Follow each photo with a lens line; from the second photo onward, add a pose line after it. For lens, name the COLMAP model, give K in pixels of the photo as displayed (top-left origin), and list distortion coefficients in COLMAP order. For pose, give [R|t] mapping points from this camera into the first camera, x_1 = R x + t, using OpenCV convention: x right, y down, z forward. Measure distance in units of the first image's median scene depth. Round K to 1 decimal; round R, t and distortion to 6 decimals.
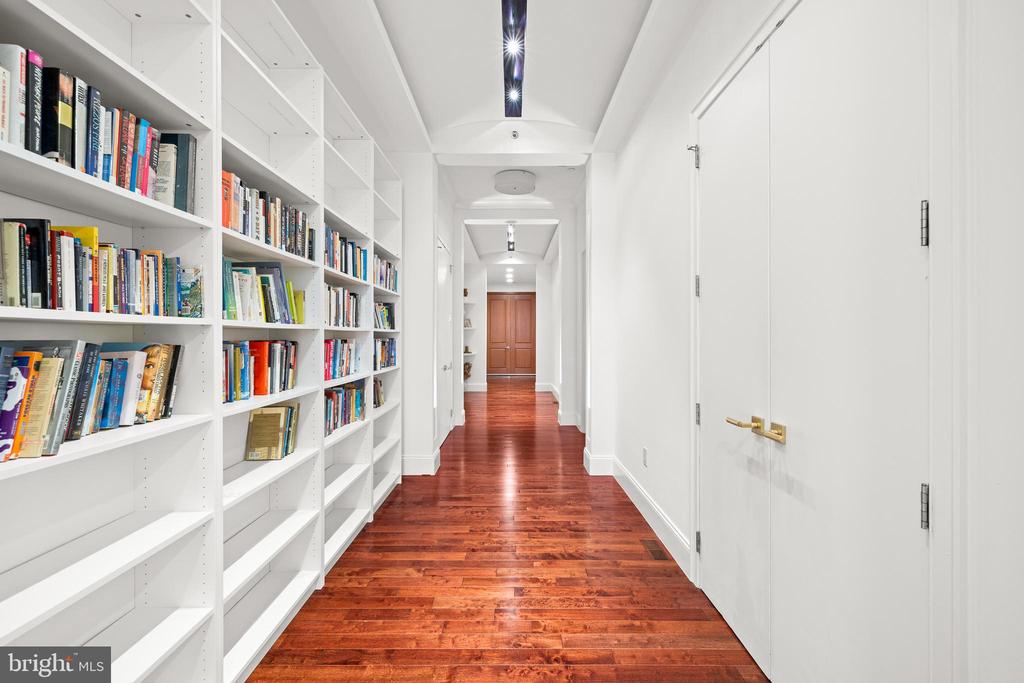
lens RADIAL K [[434.4, 0, 511.1], [0, 434.4, 338.2], [0, 0, 1]] dist [0.004012, 0.000487]
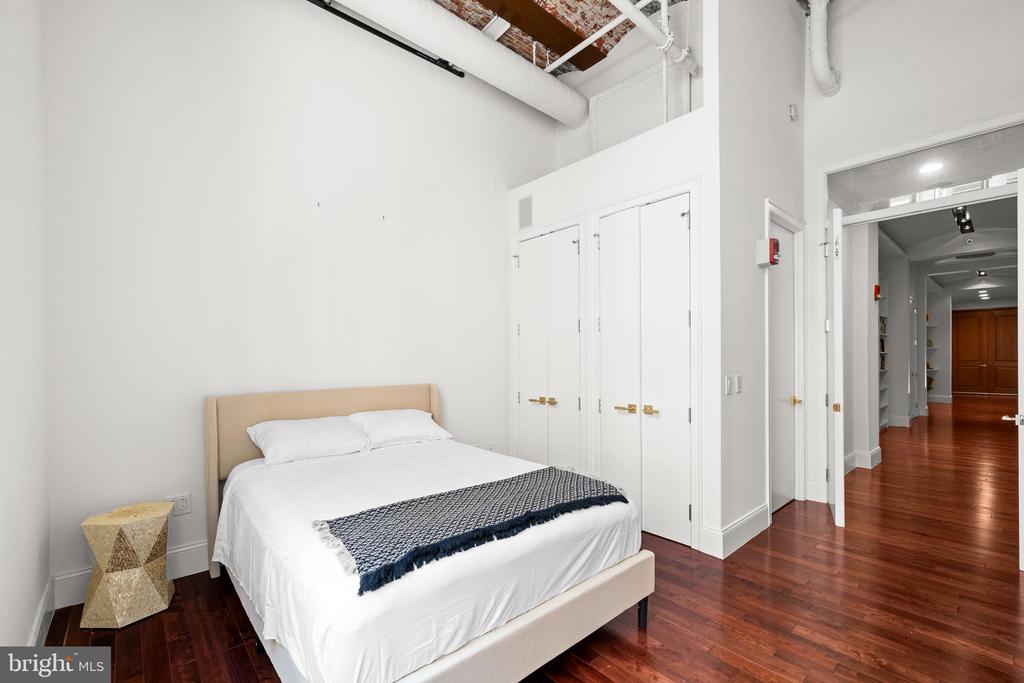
lens RADIAL K [[434.4, 0, 510.2], [0, 434.4, 347.3], [0, 0, 1]] dist [0.004012, 0.000487]
pose [[0.659007, -0.013168, -0.752021, 0.038886], [0.001377, 0.999866, -0.016301, -0.007088], [0.752135, 0.009707, 0.658937, -0.586280]]
